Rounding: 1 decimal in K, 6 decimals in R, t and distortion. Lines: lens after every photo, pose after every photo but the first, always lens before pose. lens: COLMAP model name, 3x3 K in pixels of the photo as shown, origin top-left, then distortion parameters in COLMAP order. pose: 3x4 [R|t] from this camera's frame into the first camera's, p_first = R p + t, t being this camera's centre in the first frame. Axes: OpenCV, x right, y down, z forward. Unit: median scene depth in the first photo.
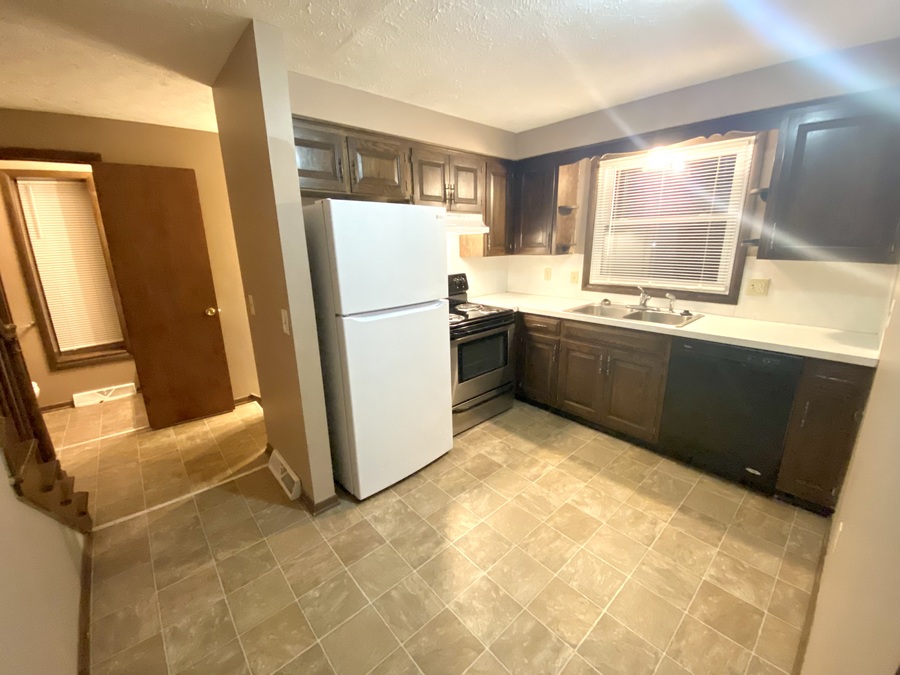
lens RADIAL K [[365.8, 0, 449.3], [0, 365.8, 339.3], [0, 0, 1]] dist [0.001764, -0.020031]
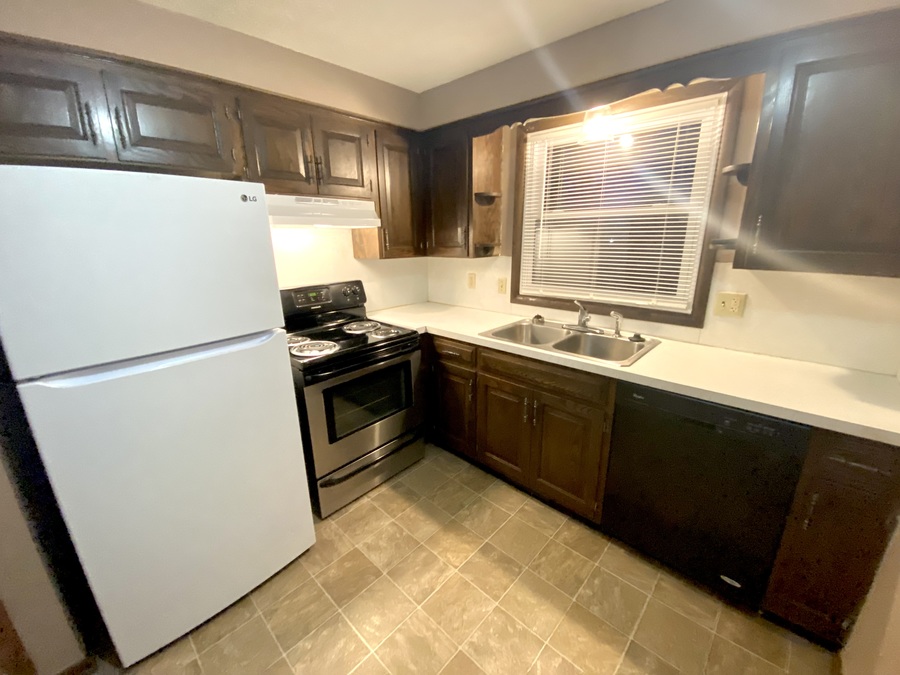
lens RADIAL K [[361.0, 0, 459.2], [0, 361.0, 337.1], [0, 0, 1]] dist [0.009203, -0.019039]
pose [[0.994471, -0.019046, 0.103270, 0.202860], [0.018114, 0.999786, 0.009953, -0.083296], [-0.103438, -0.008027, 0.994604, 0.290139]]
